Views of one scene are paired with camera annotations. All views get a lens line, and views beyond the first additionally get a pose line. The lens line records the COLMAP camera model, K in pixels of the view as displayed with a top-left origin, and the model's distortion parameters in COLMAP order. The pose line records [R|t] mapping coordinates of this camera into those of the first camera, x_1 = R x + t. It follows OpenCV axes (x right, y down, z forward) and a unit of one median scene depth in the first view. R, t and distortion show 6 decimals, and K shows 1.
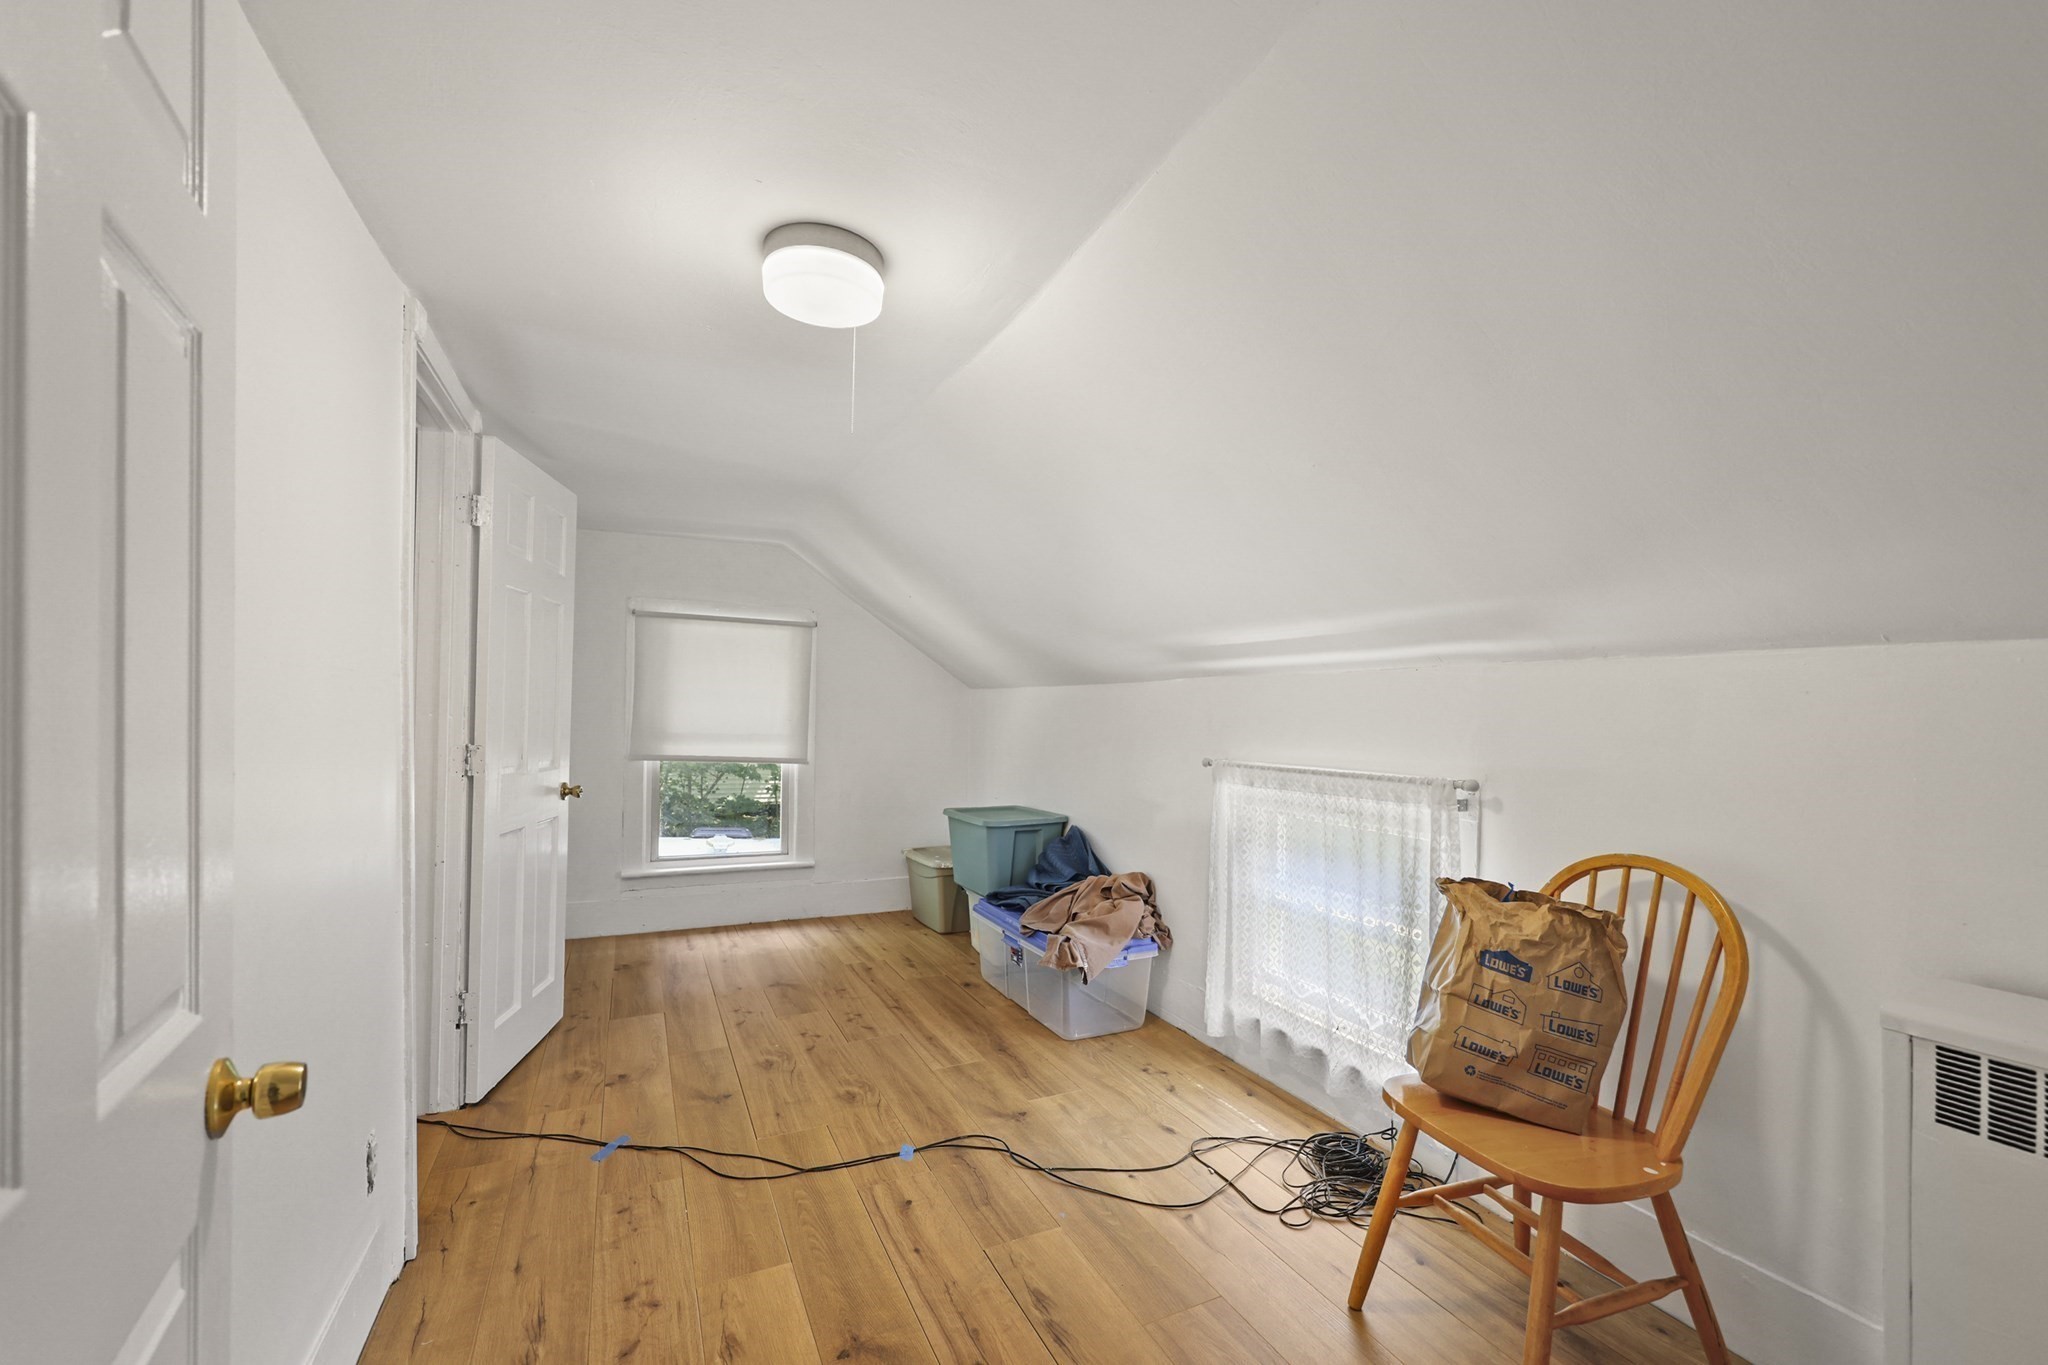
lens RADIAL K [[827.2, 0, 1028.6], [0, 827.2, 689.2], [0, 0, 1]] dist [0.001387, 0.000031]
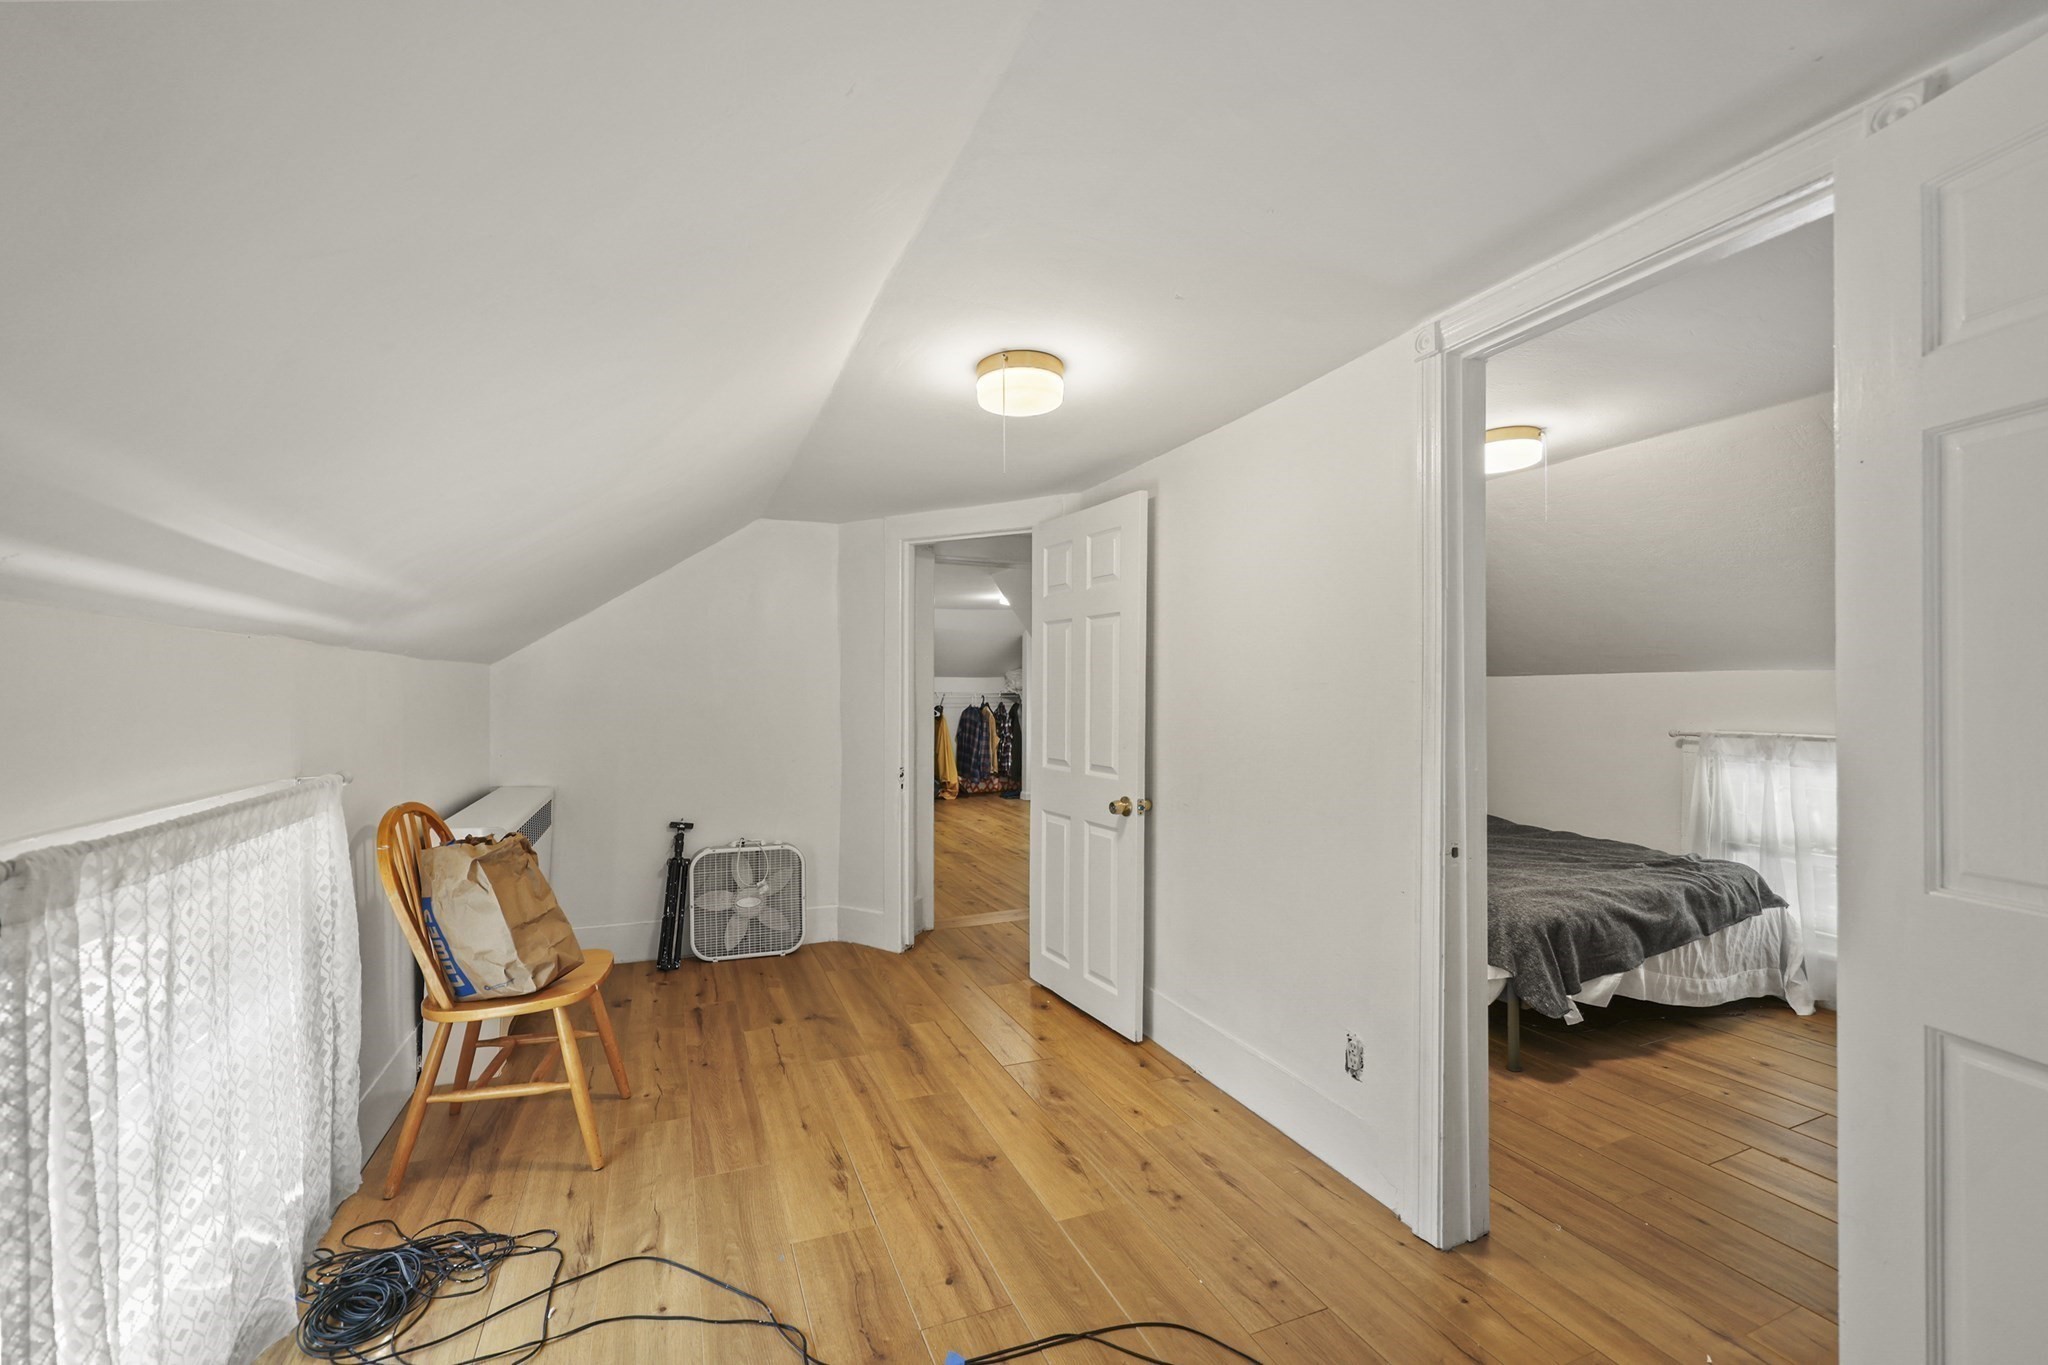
lens RADIAL K [[827.2, 0, 1028.6], [0, 827.2, 689.2], [0, 0, 1]] dist [0.001387, 0.000031]
pose [[-0.999378, -0.016178, 0.031339, -0.269233], [-0.016942, 0.999562, -0.024256, 0.026585], [-0.030933, -0.024772, -0.999214, 2.062871]]
